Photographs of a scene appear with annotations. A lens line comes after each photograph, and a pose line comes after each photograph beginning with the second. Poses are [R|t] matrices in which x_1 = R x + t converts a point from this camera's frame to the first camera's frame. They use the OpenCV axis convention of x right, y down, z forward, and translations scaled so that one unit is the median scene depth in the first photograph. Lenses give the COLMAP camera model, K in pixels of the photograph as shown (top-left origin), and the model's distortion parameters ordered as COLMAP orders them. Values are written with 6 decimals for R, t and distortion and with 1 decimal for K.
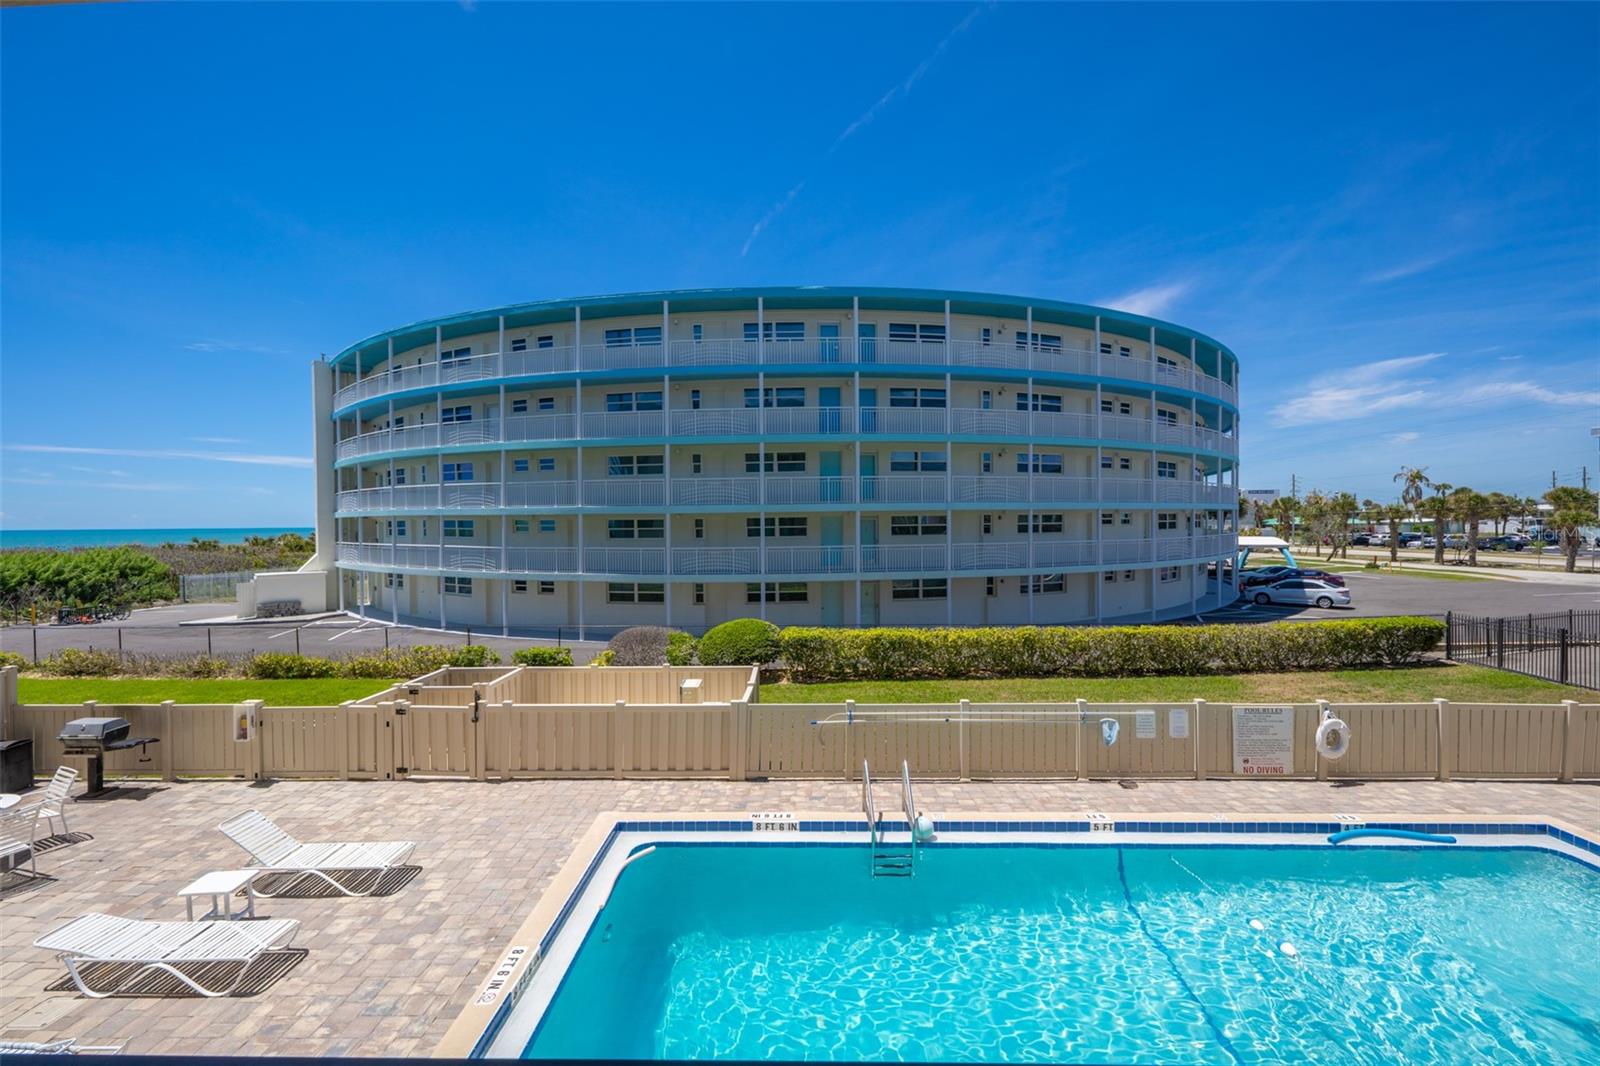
lens RADIAL K [[665.5, 0, 794.3], [0, 665.5, 530.2], [0, 0, 1]] dist [0.001805, -0.000144]
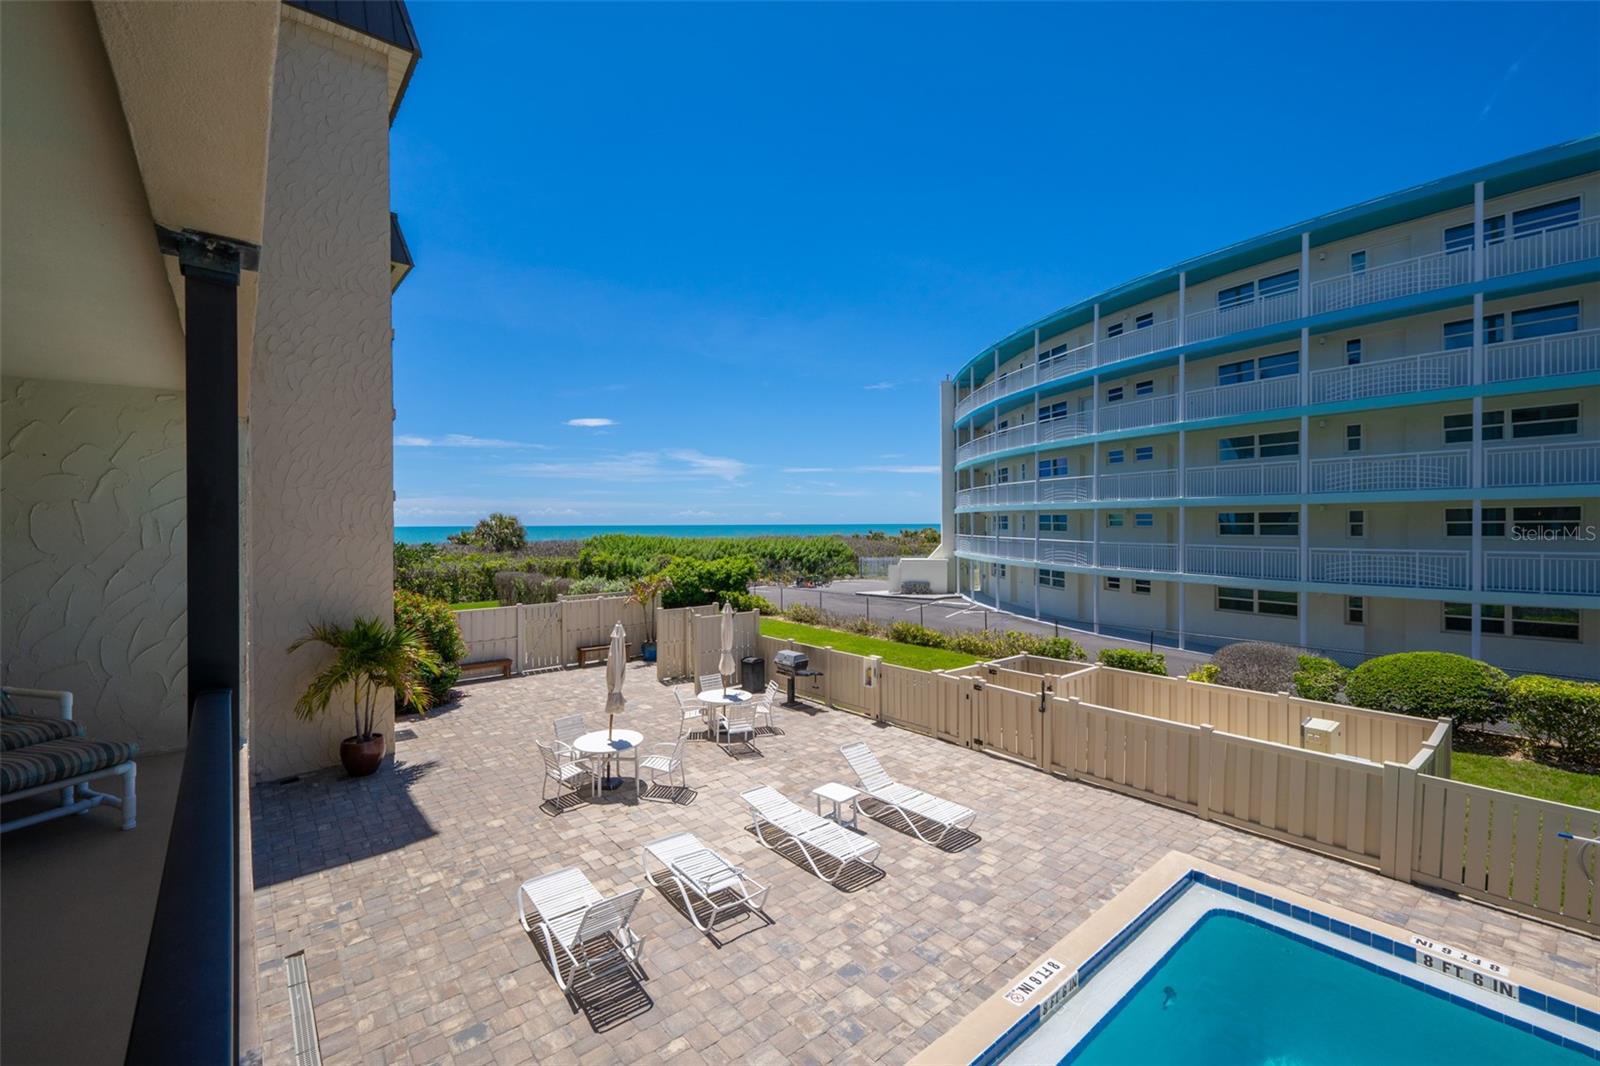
lens RADIAL K [[668.3, 0, 793.9], [0, 668.3, 529.8], [0, 0, 1]] dist [0.007328, 0.000266]
pose [[0.658367, 0.011914, -0.752603, 0.009917], [-0.009099, 0.999928, 0.007870, 0.004304], [0.752642, 0.001667, 0.658428, 0.023627]]
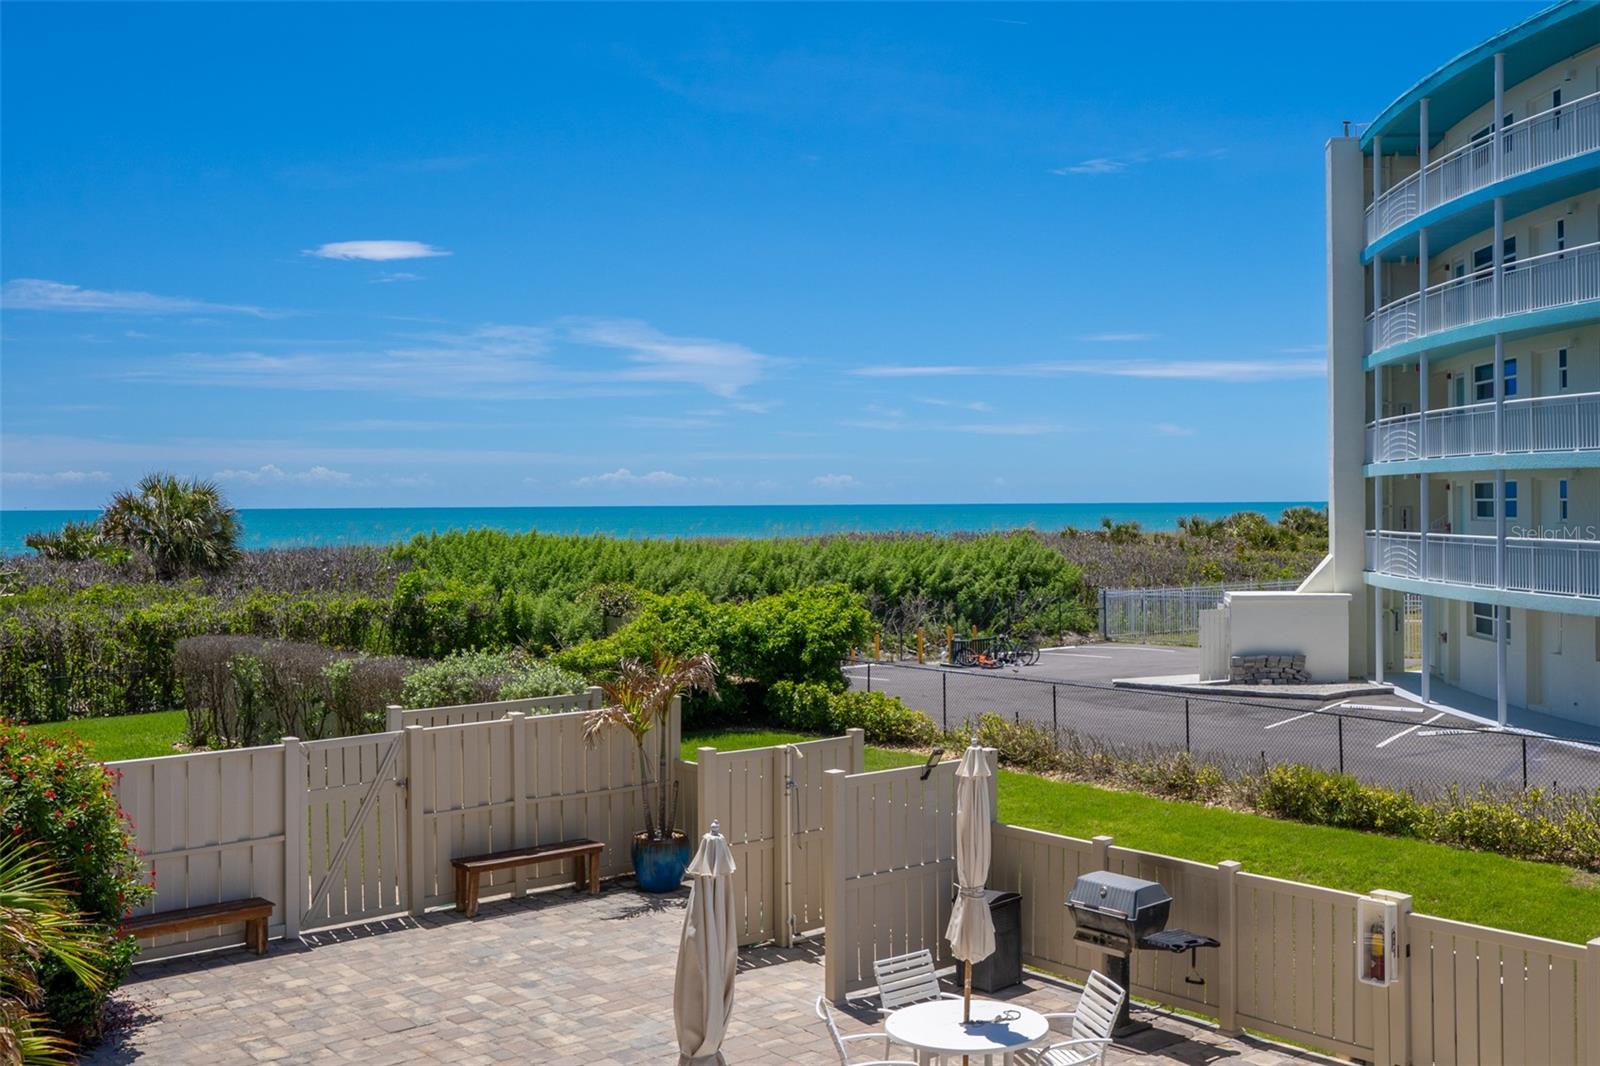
lens RADIAL K [[1643.4, 0, 972.4], [0, 1643.4, 507.0], [0, 0, 1]] dist [0.005883, -0.000792]
pose [[0.696984, 0.005652, -0.717065, -0.096381], [-0.007076, 0.999974, 0.001004, 0.003790], [0.717052, 0.004374, 0.697006, 0.029037]]
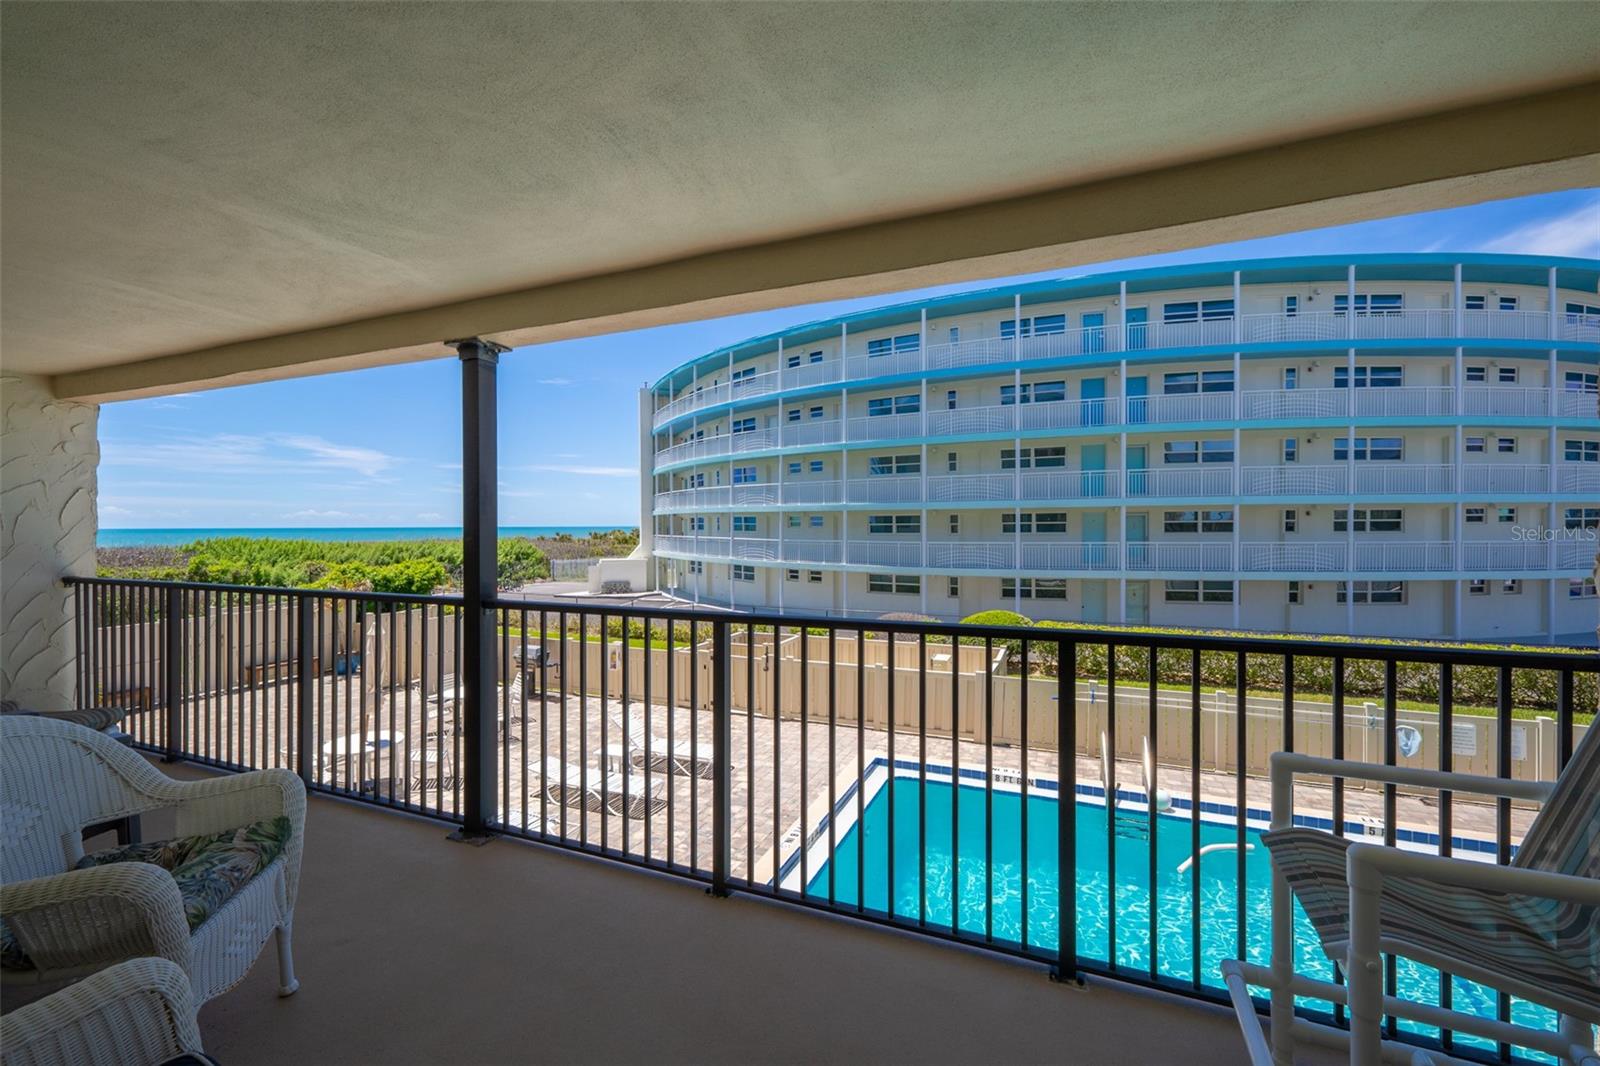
lens RADIAL K [[665.5, 0, 794.3], [0, 665.5, 530.2], [0, 0, 1]] dist [0.001805, -0.000144]
pose [[0.927375, 0.007866, -0.374050, 0.014097], [-0.008156, 0.999966, 0.000810, 0.008136], [0.374043, 0.002299, 0.927408, -0.055235]]
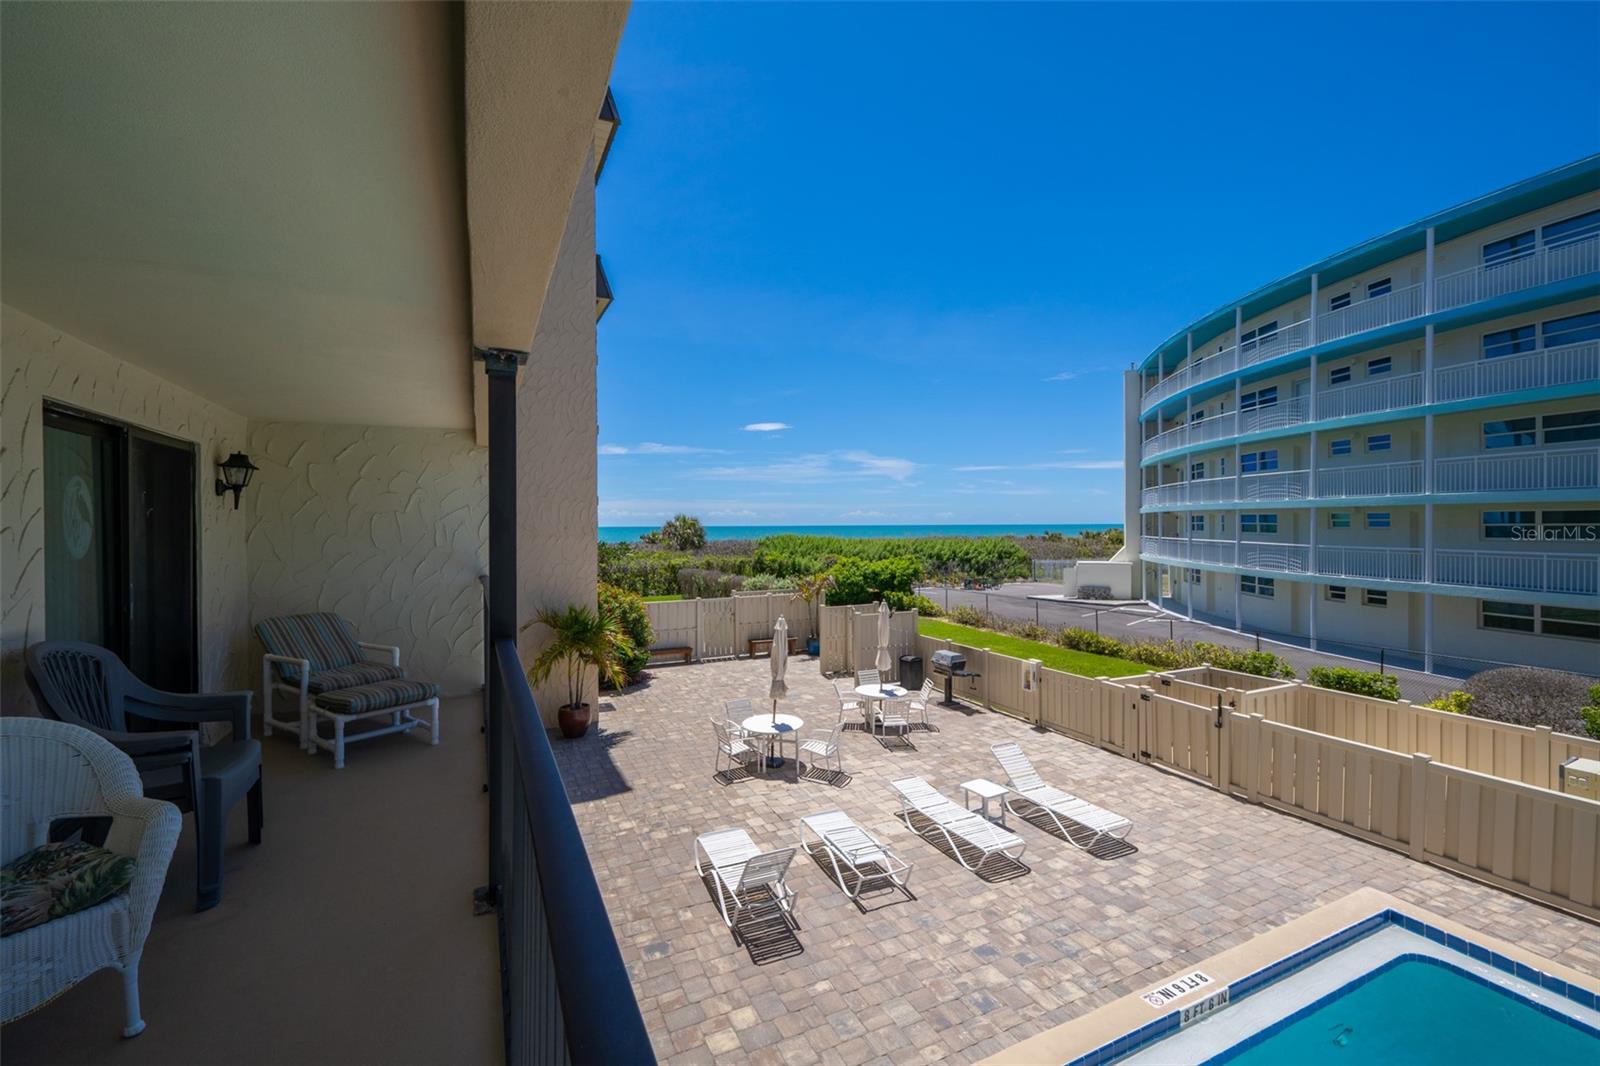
lens RADIAL K [[668.3, 0, 793.9], [0, 668.3, 529.8], [0, 0, 1]] dist [0.007328, 0.000266]
pose [[0.450920, 0.012360, -0.892479, 0.032697], [-0.008366, 0.999919, 0.009621, 0.003060], [0.892525, 0.003128, 0.450987, 0.018196]]
